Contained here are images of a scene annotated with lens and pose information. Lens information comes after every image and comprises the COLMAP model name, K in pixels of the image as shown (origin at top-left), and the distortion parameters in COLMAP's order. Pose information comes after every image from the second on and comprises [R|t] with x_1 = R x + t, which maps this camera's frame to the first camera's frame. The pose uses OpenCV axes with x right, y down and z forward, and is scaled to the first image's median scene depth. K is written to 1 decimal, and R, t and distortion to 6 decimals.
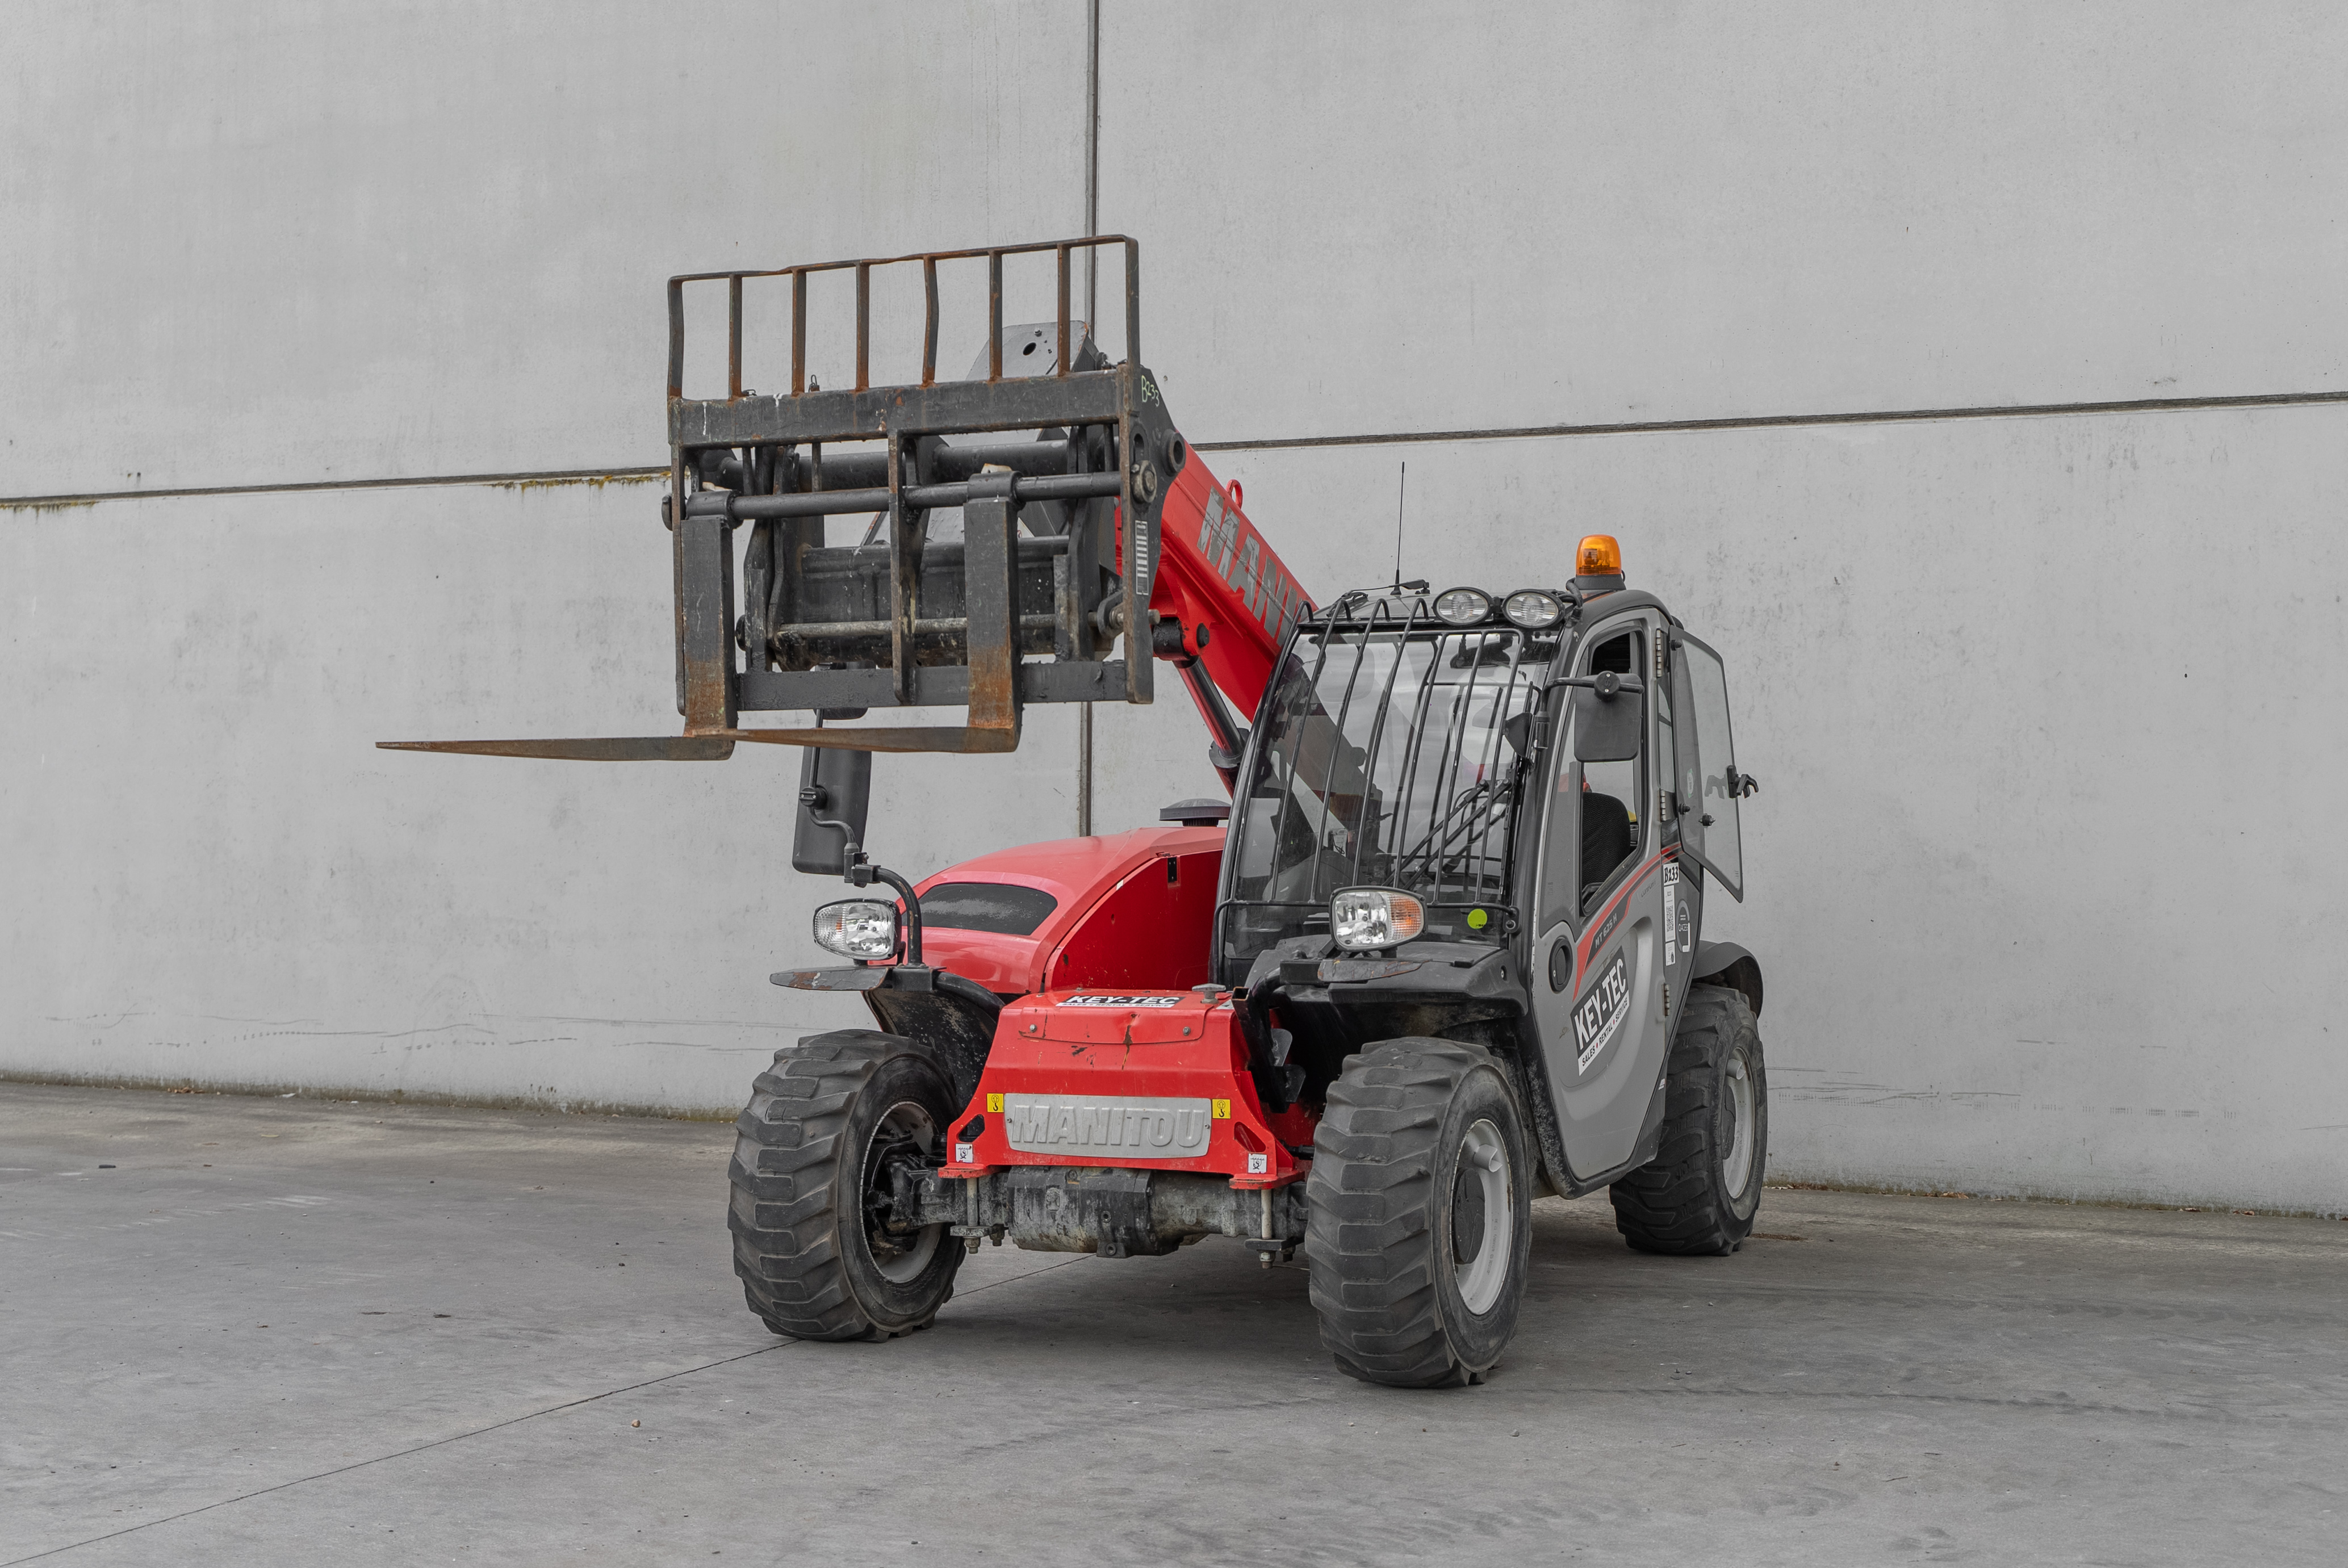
lens RADIAL K [[3269.0, 0, 1182.7], [0, 3269.0, 790.3], [0, 0, 1]] dist [-0.000629, 0.000000]
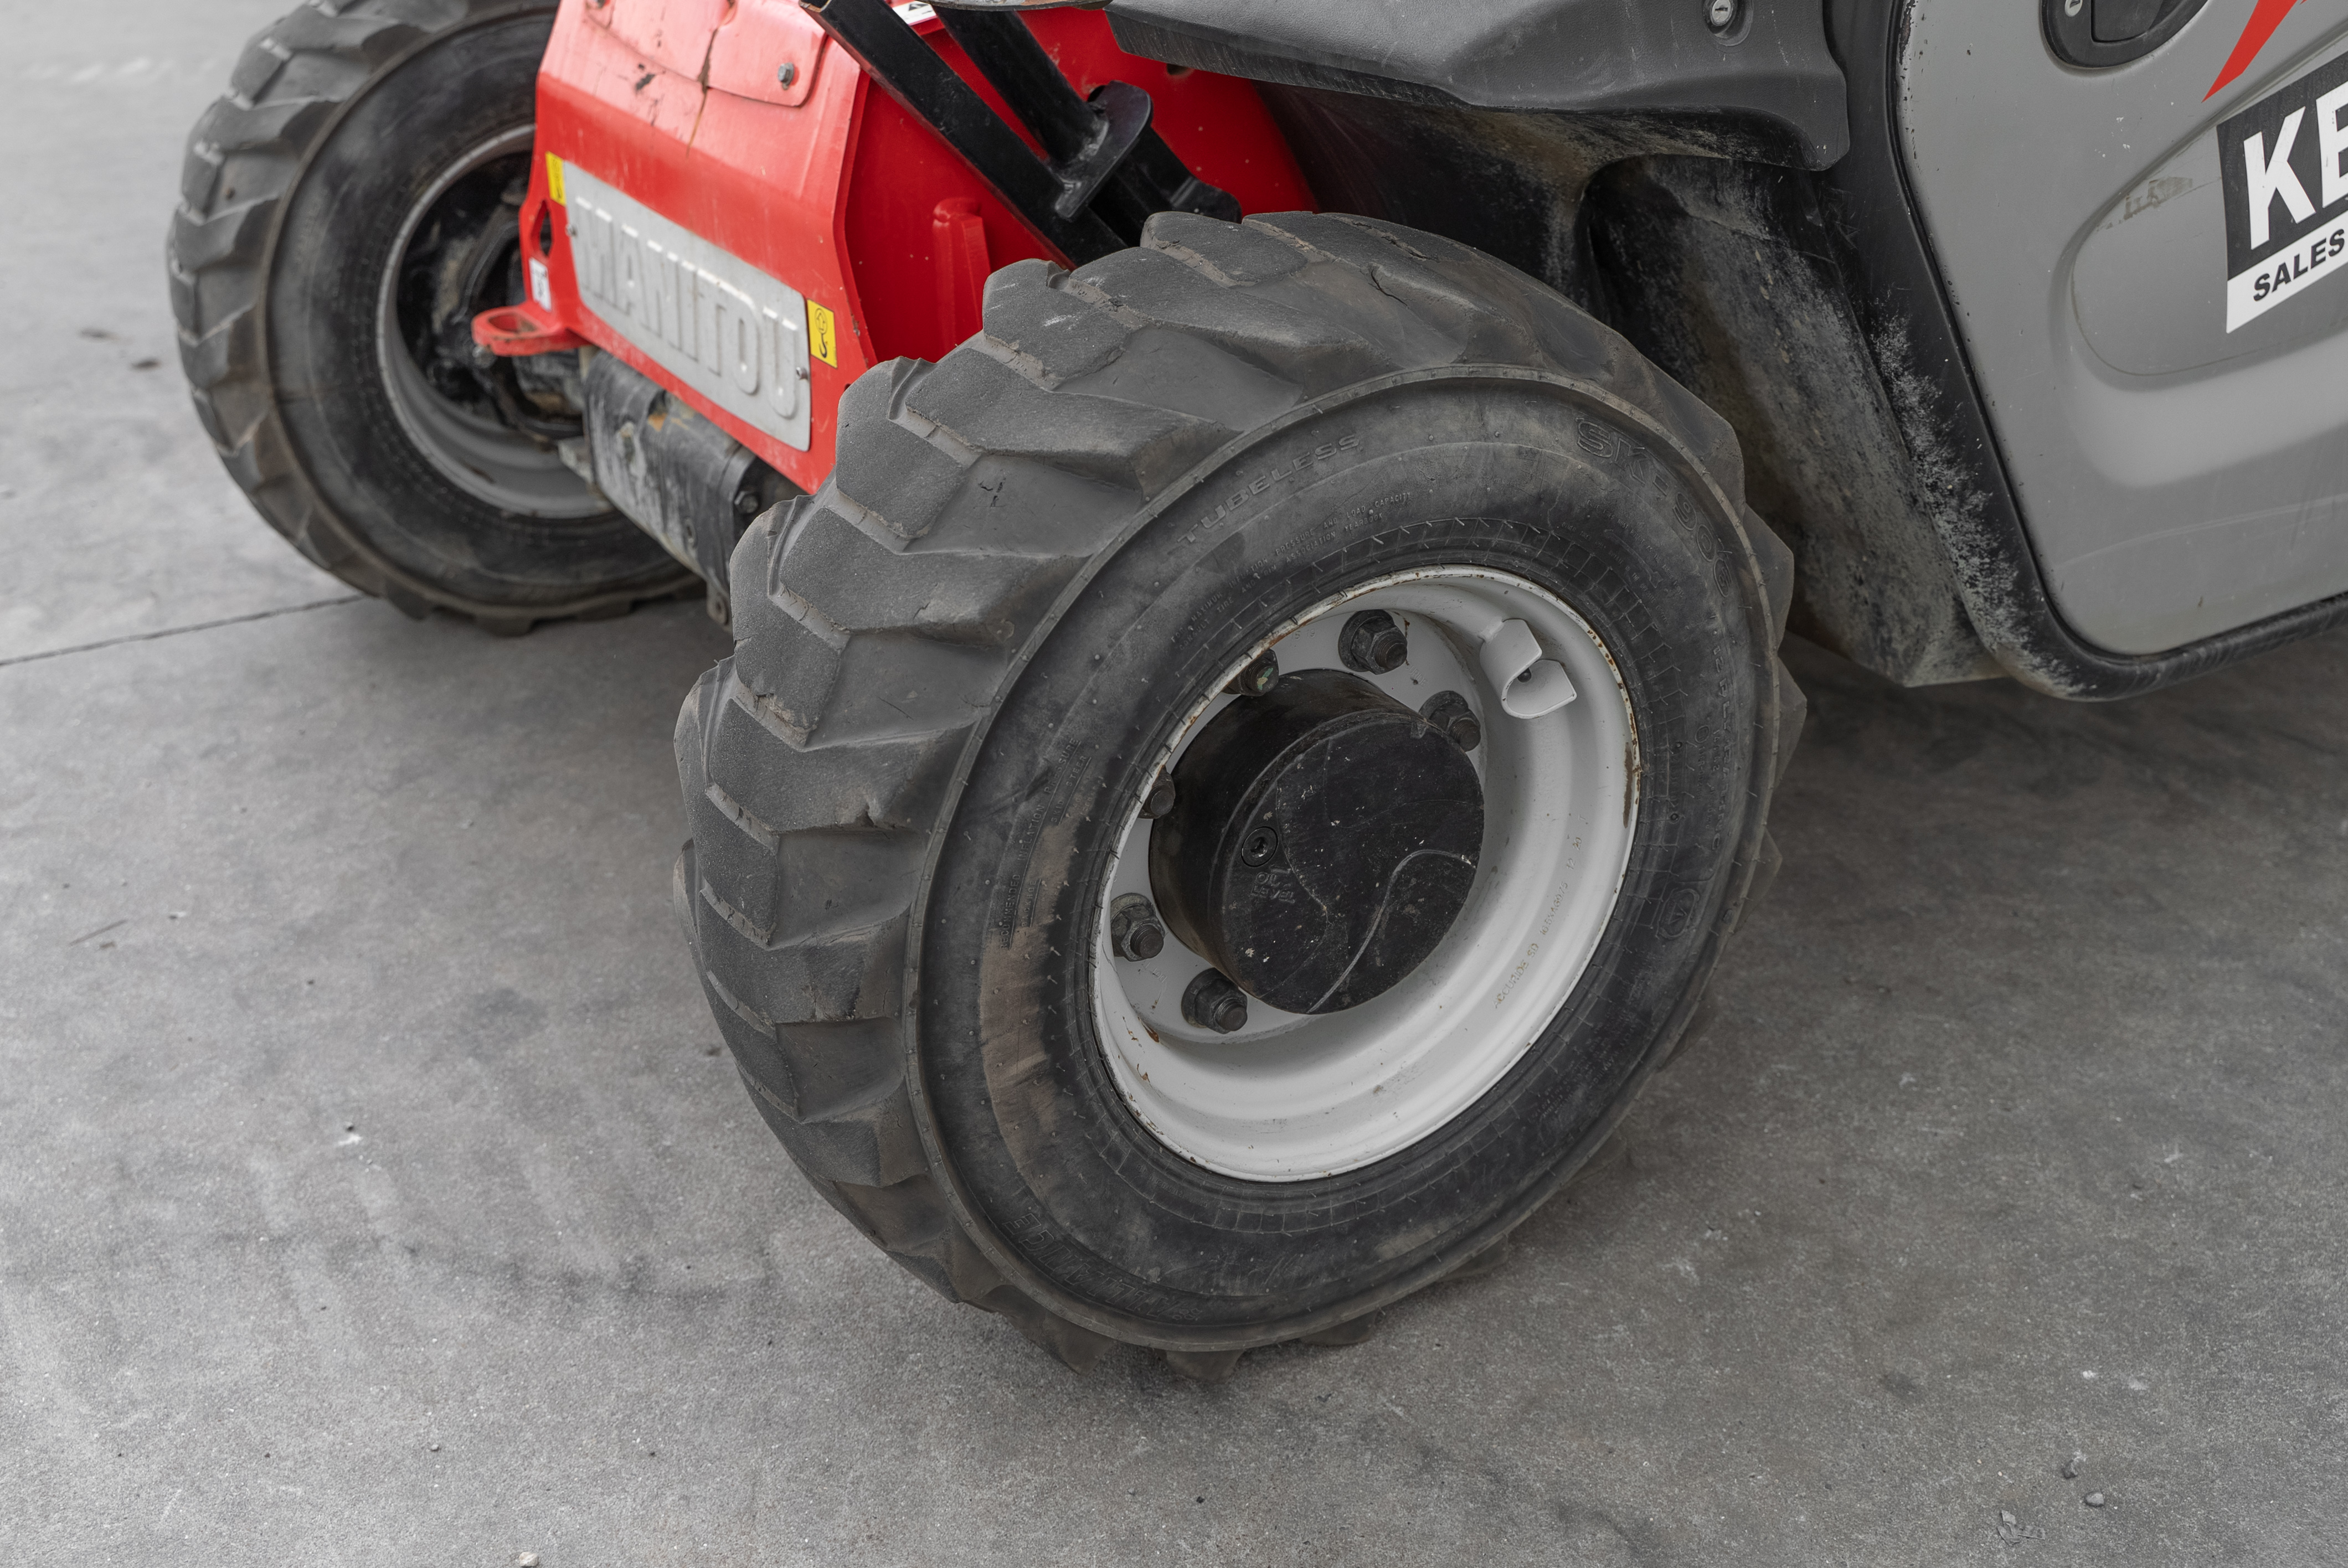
lens RADIAL K [[2559.9, 0, 1167.1], [0, 2559.9, 783.9], [0, 0, 1]] dist [-0.003489, 0.000000]
pose [[0.827272, 0.269328, -0.493035, 0.172066], [-0.017539, 0.889550, 0.456500, 0.017620], [0.561527, -0.369003, 0.740624, 0.765782]]
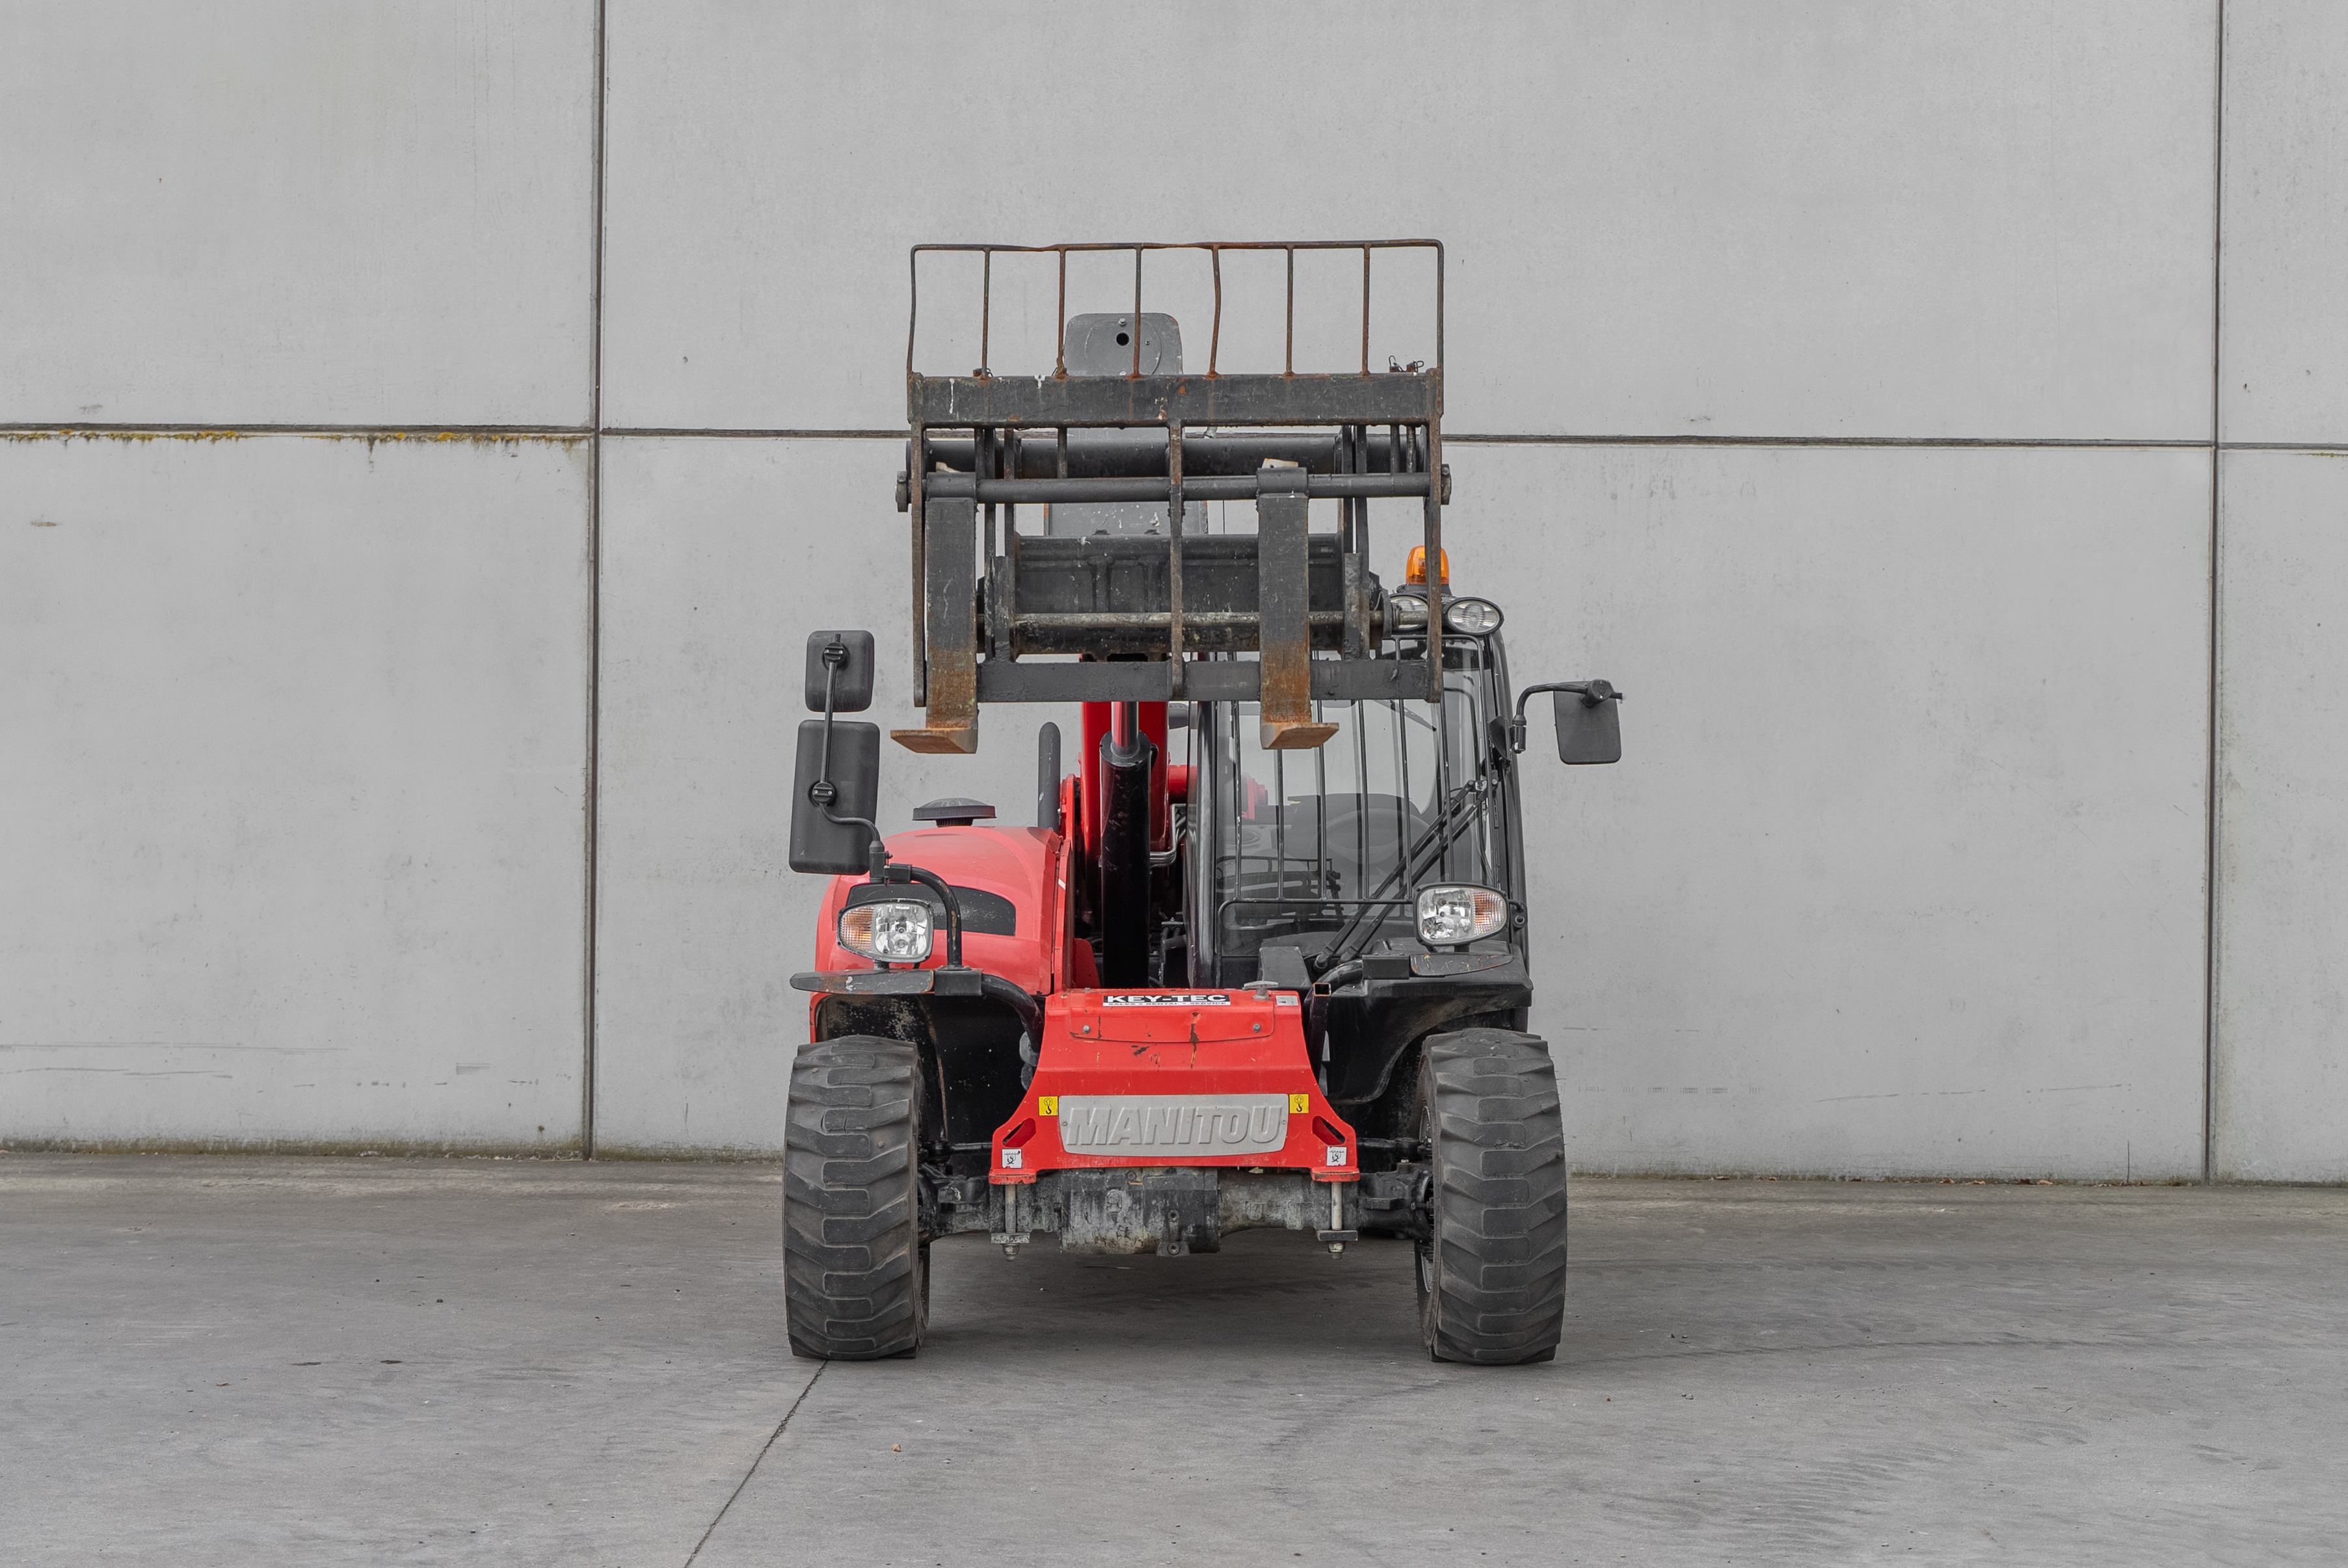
lens RADIAL K [[3364.5, 0, 1122.2], [0, 3364.5, 849.1], [0, 0, 1]] dist [-0.004004, 0.000000]
pose [[0.914487, -0.000649, 0.404616, -0.434522], [-0.005697, 0.999879, 0.014479, 0.003718], [-0.404576, -0.015546, 0.914372, 0.067487]]
